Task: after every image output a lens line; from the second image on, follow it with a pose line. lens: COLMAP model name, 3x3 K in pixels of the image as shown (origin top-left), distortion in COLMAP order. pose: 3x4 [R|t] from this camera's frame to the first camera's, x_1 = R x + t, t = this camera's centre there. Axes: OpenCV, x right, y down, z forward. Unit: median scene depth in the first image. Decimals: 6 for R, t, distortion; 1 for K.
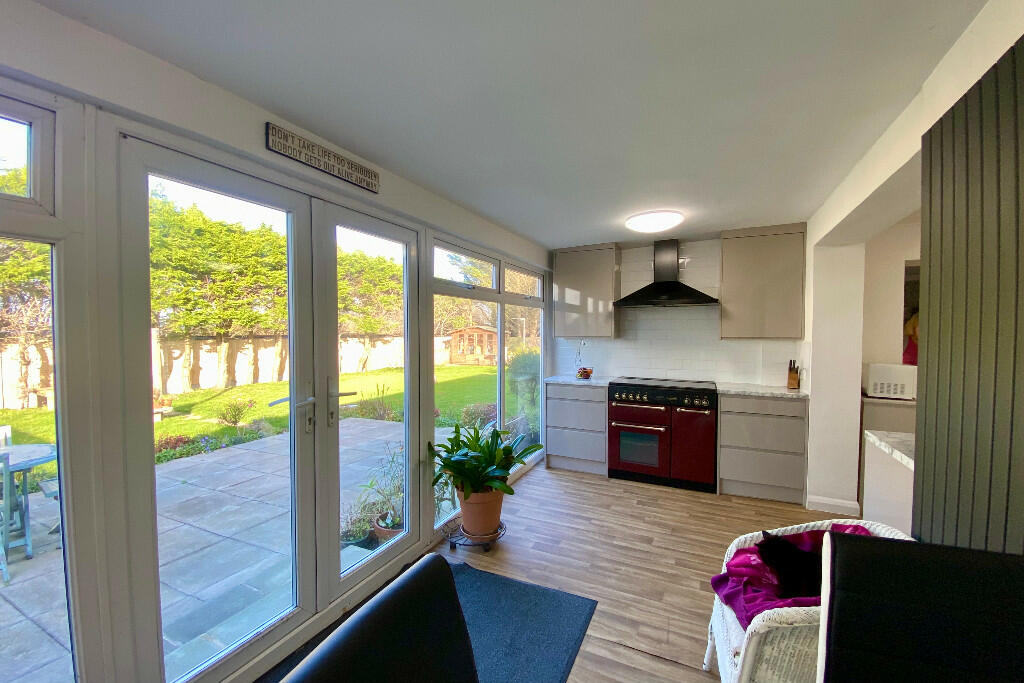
lens RADIAL K [[425.0, 0, 509.2], [0, 425.0, 340.4], [0, 0, 1]] dist [0.001537, -0.015265]
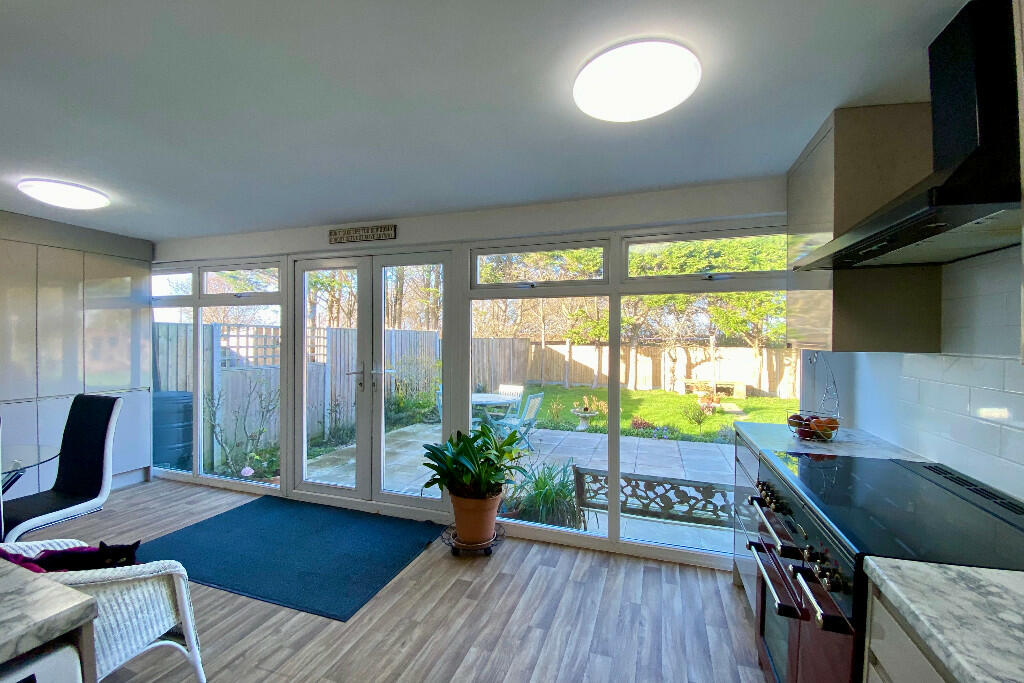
lens RADIAL K [[413.9, 0, 508.4], [0, 413.9, 342.8], [0, 0, 1]] dist [0.028499, -0.030251]
pose [[0.116115, 0.009234, -0.993193, 0.231315], [-0.026941, 0.999618, 0.006144, -0.001854], [0.992870, 0.026044, 0.116319, 0.248941]]
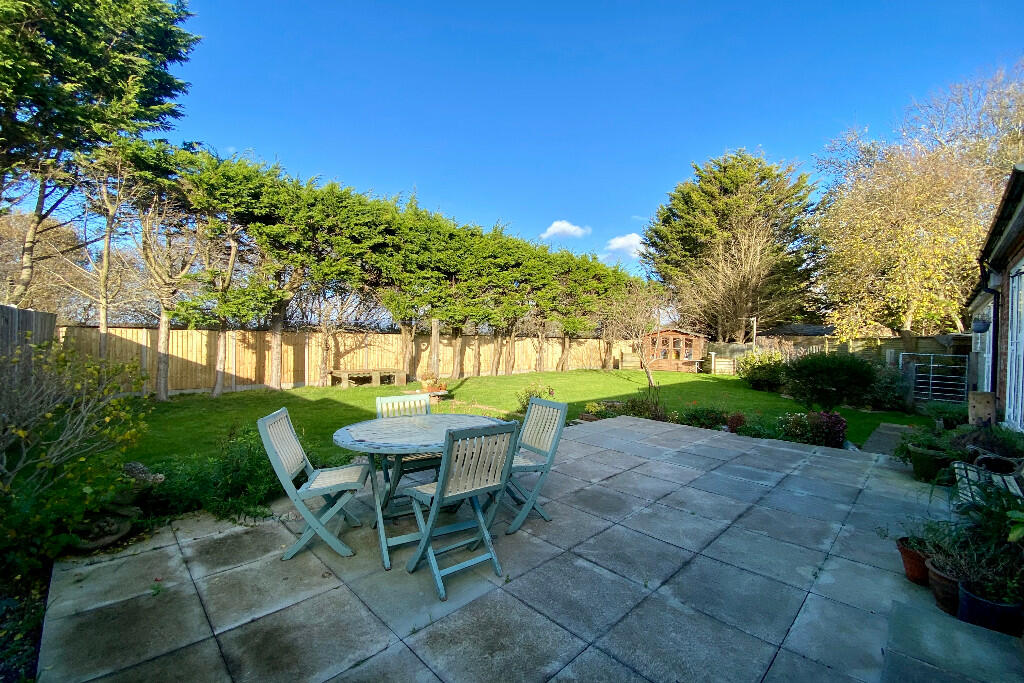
lens RADIAL K [[413.9, 0, 508.4], [0, 413.9, 342.8], [0, 0, 1]] dist [0.028499, -0.030251]
pose [[0.936626, 0.025421, -0.349407, -0.239539], [-0.029325, 0.999553, -0.005887, 0.028787], [0.349101, 0.015761, 0.936953, 0.045658]]
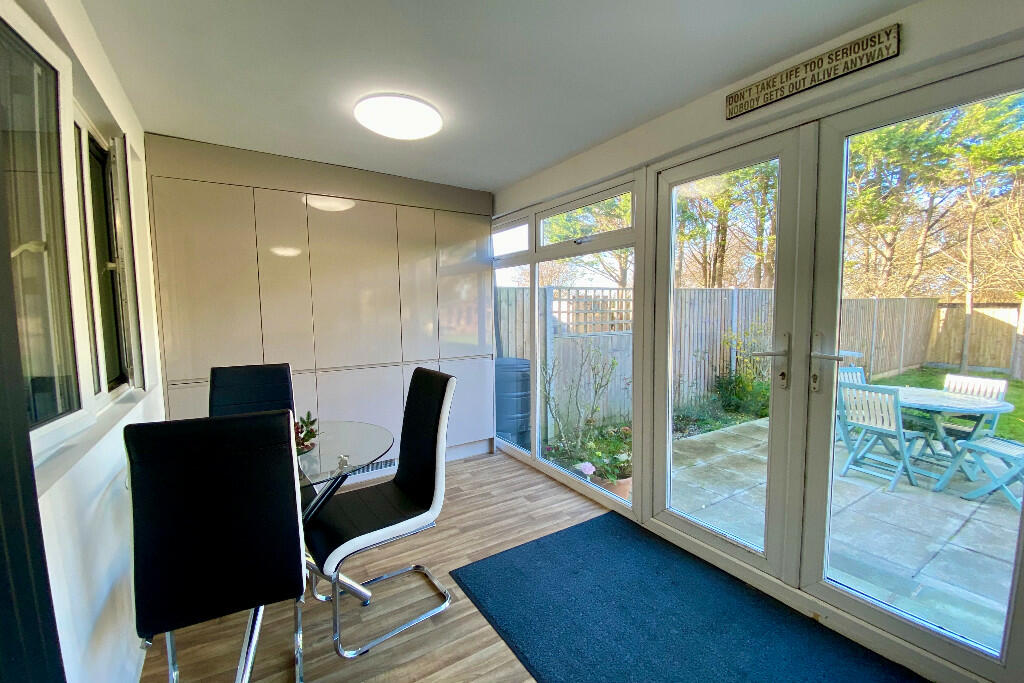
lens RADIAL K [[425.0, 0, 509.2], [0, 425.0, 340.4], [0, 0, 1]] dist [0.001537, -0.015265]
pose [[-0.541124, 0.073152, -0.837755, 0.113148], [-0.004393, 0.995950, 0.089803, 0.005392], [0.840931, 0.052274, -0.538611, 0.176181]]
